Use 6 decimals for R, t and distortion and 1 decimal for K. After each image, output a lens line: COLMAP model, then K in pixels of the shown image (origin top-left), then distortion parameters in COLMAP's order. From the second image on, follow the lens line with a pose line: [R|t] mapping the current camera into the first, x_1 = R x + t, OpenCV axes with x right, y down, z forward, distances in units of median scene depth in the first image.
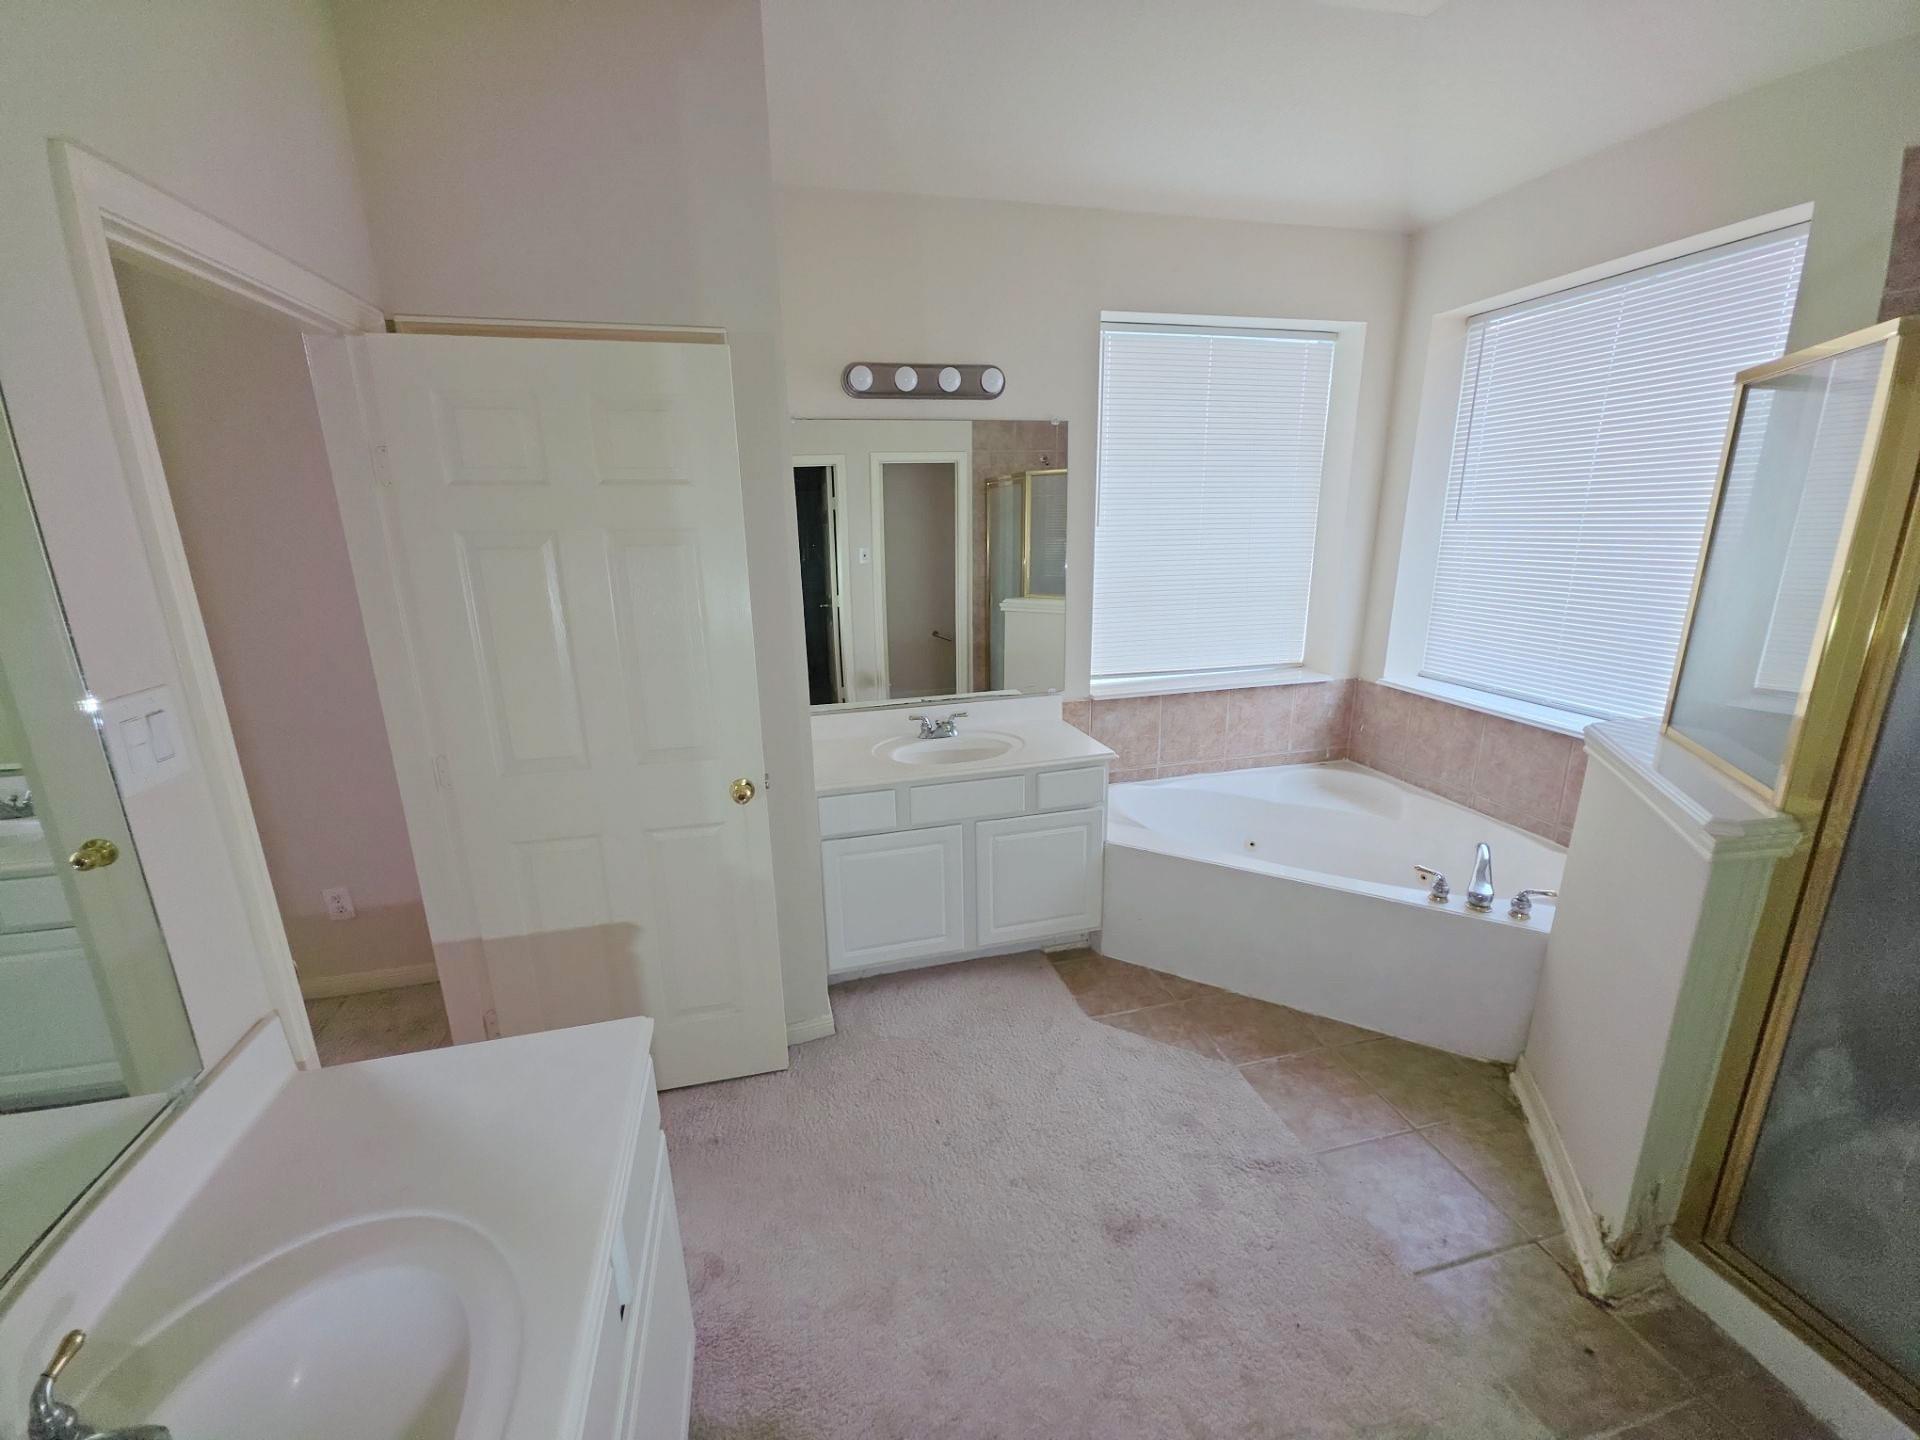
lens RADIAL K [[759.9, 0, 948.8], [0, 759.9, 712.7], [0, 0, 1]] dist [-0.020972, -0.000578]
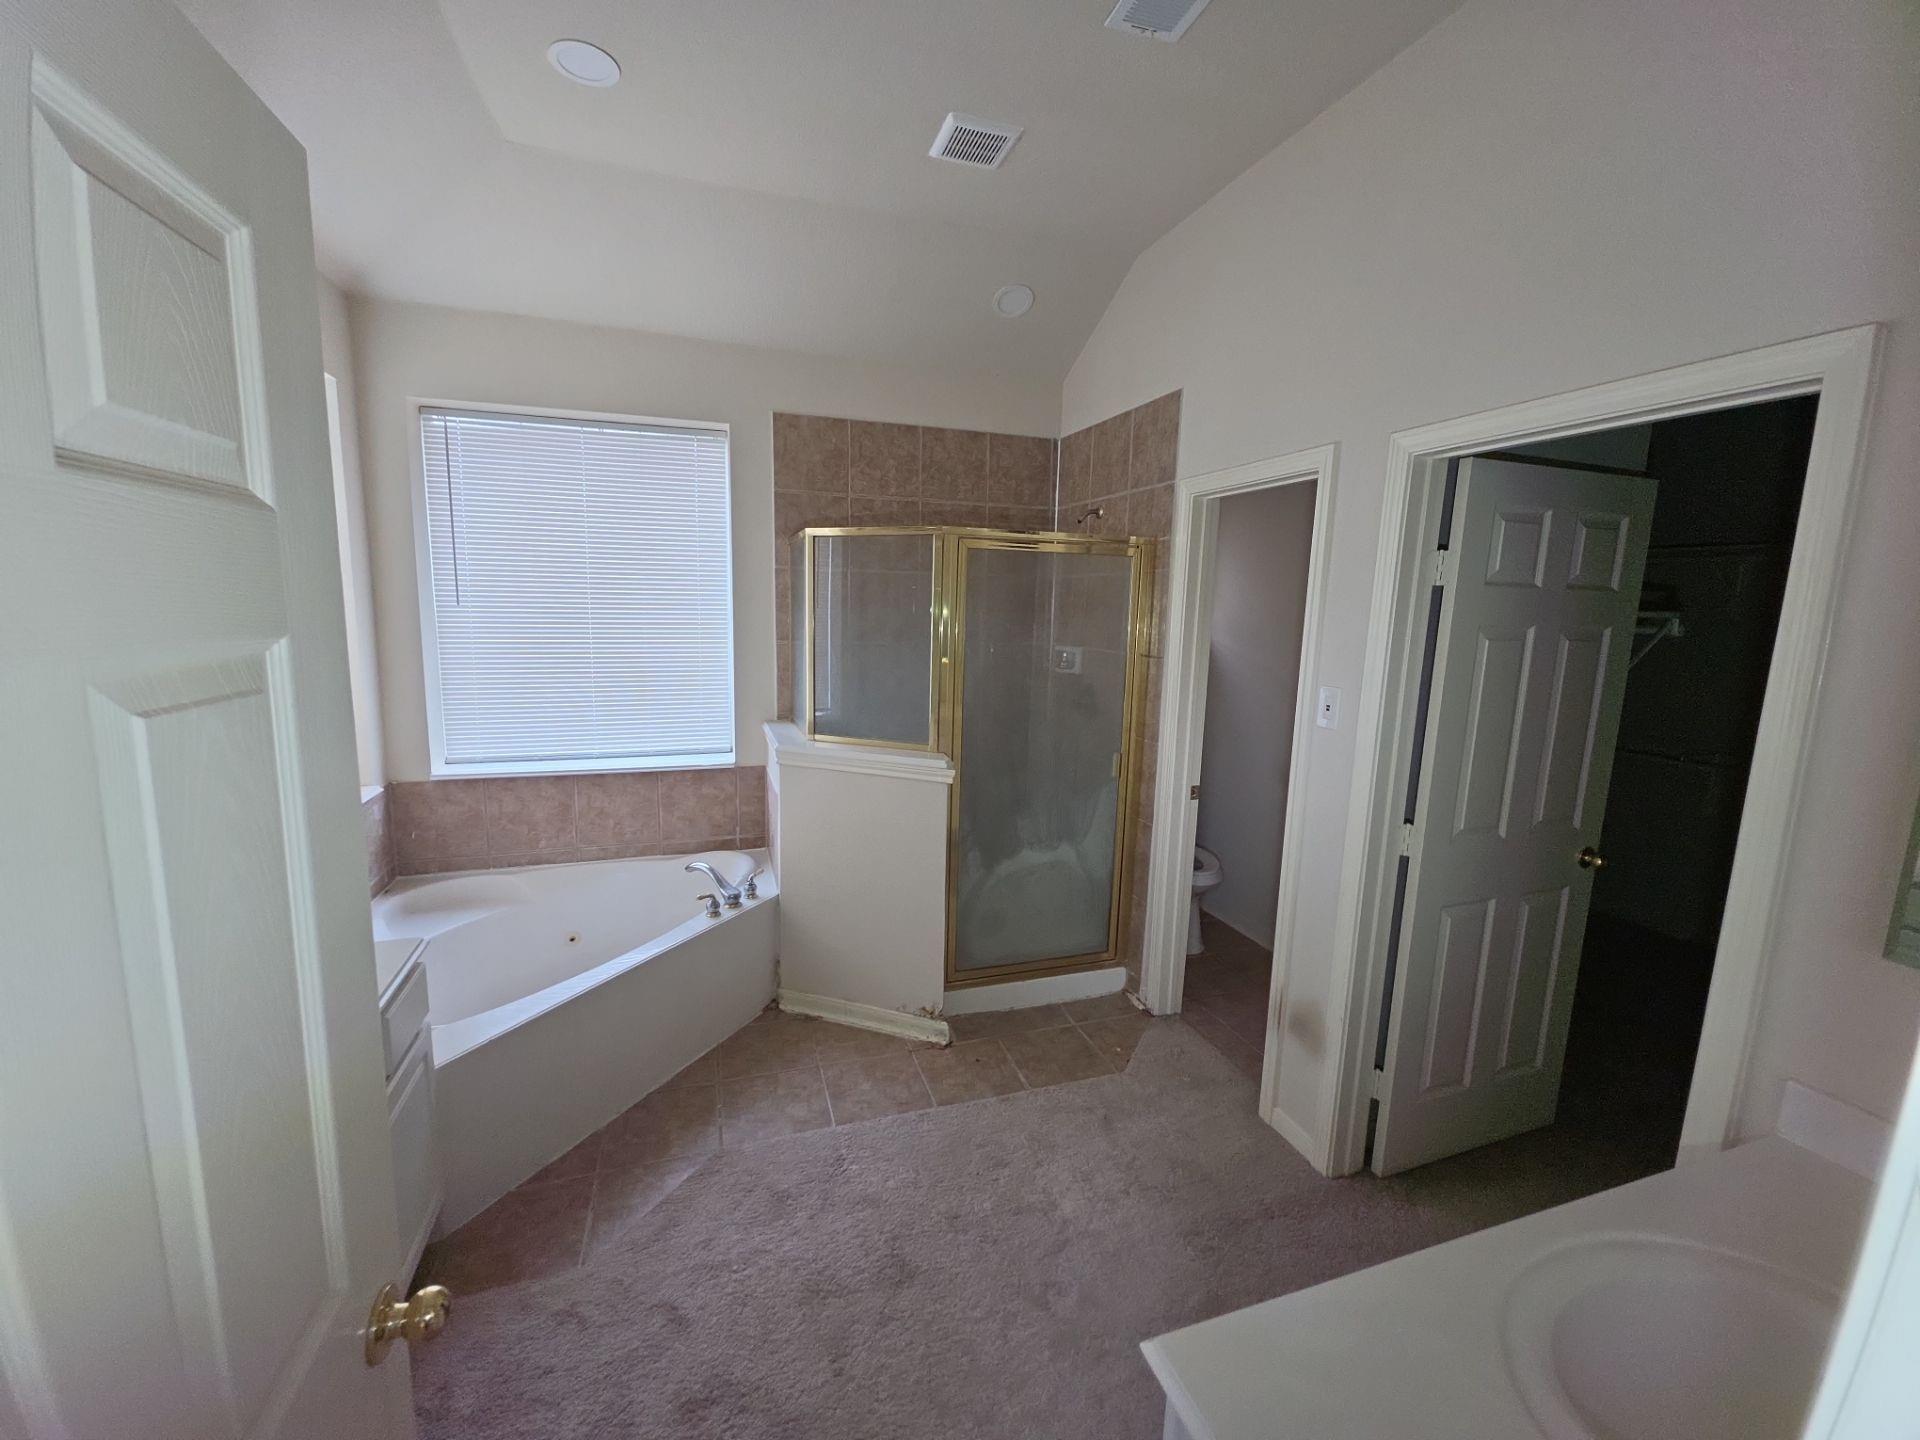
lens RADIAL K [[759.9, 0, 949.2], [0, 759.9, 716.2], [0, 0, 1]] dist [-0.020972, -0.000578]
pose [[-0.090340, -0.133676, 0.986899, -0.457111], [0.224873, 0.962621, 0.150973, -0.133968], [-0.970191, 0.235566, -0.056903, 0.517081]]
